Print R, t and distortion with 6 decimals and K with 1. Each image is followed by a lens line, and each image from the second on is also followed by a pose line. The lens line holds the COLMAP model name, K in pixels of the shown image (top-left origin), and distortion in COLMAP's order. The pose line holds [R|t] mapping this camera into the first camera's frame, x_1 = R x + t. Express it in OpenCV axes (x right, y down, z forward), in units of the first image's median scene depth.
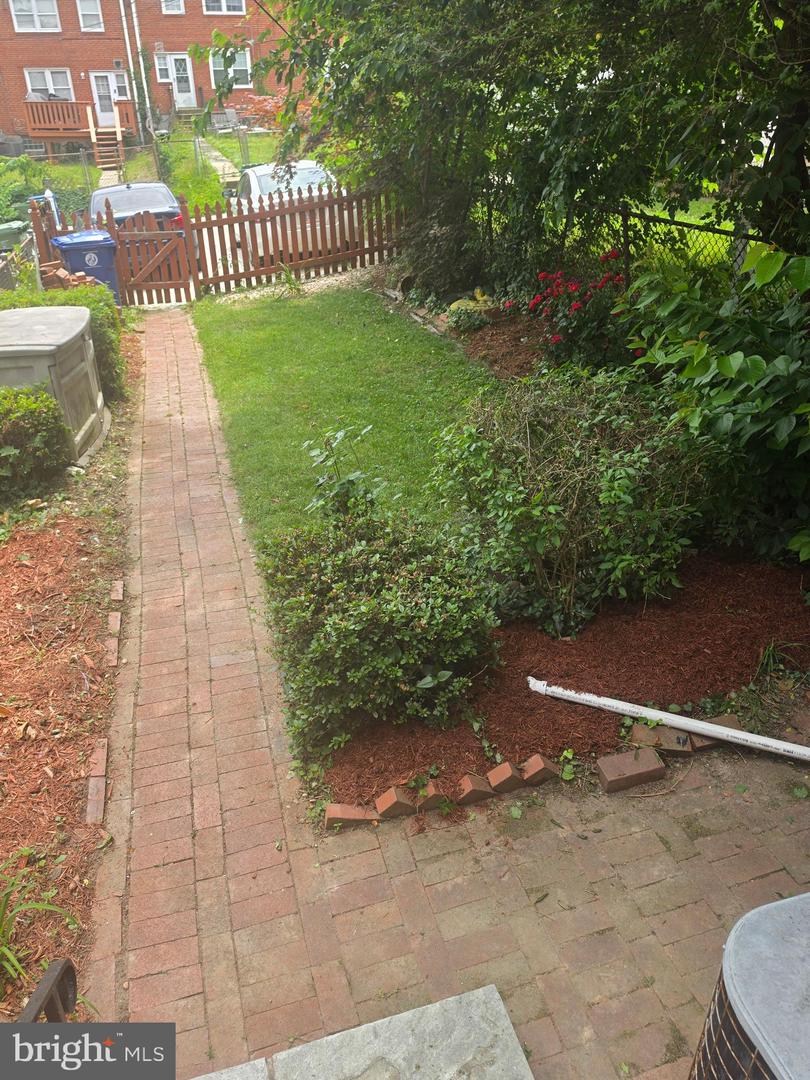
lens RADIAL K [[736.3, 0, 405.5], [0, 736.3, 538.1], [0, 0, 1]] dist [-0.025273, -0.002558]
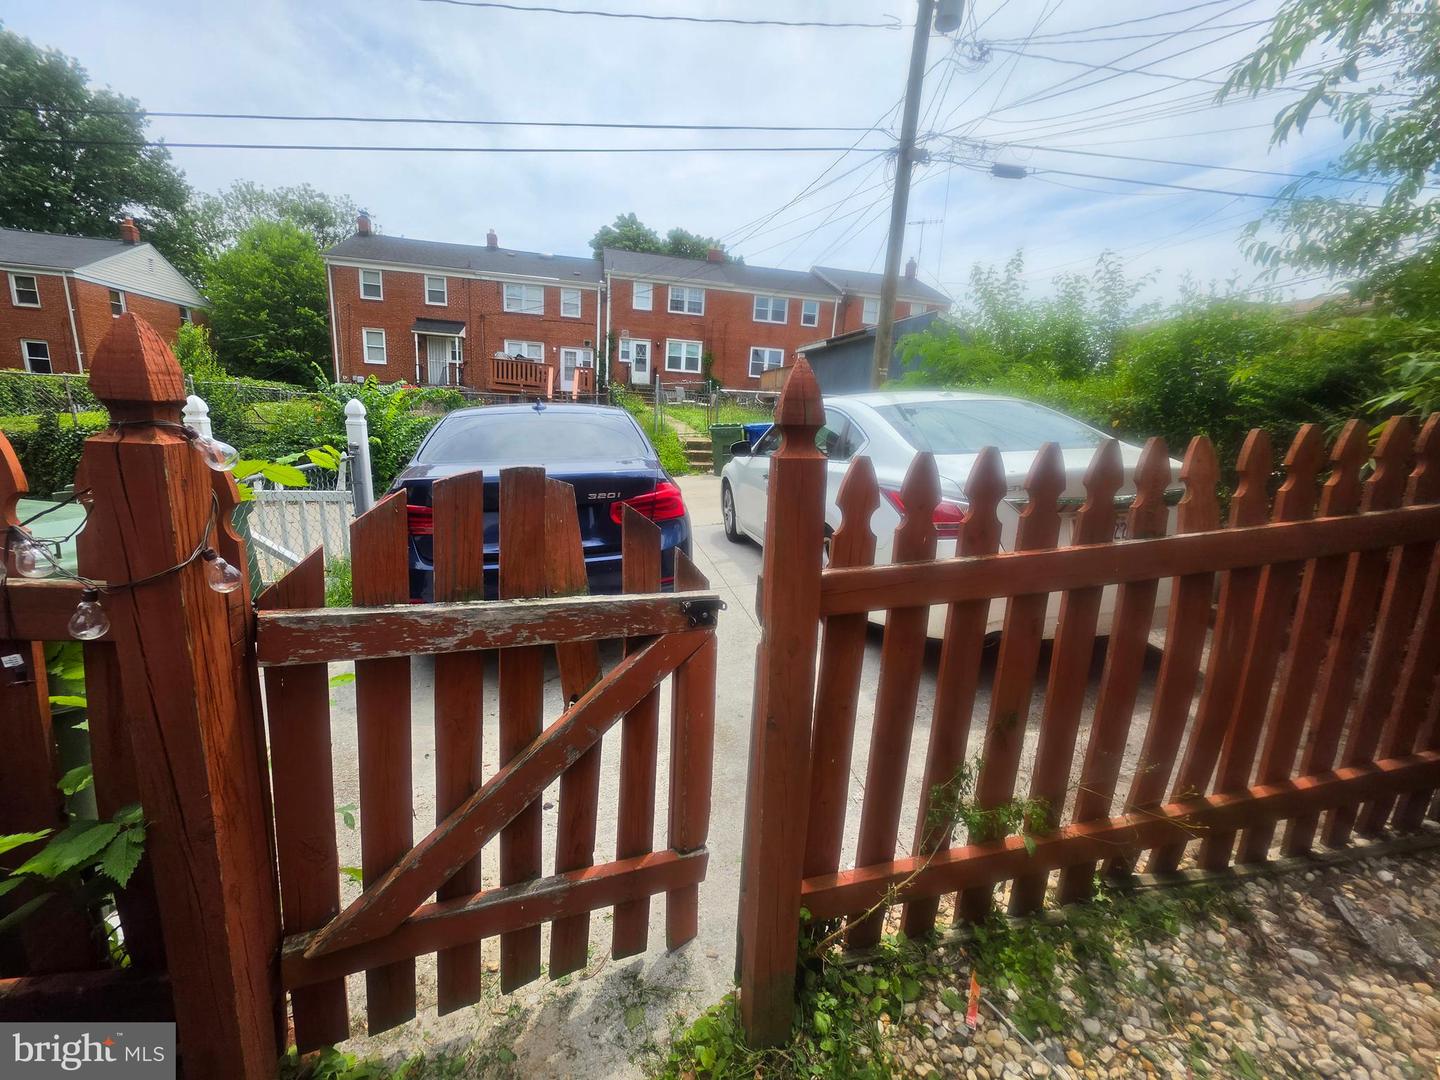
lens RADIAL K [[586.8, 0, 716.5], [0, 586.8, 543.2], [0, 0, 1]] dist [0.000157, 0.000024]
pose [[0.990859, 0.094948, -0.095832, -0.079050], [-0.119965, 0.945084, -0.304016, -0.105042], [0.061703, 0.312733, 0.947835, 0.241346]]
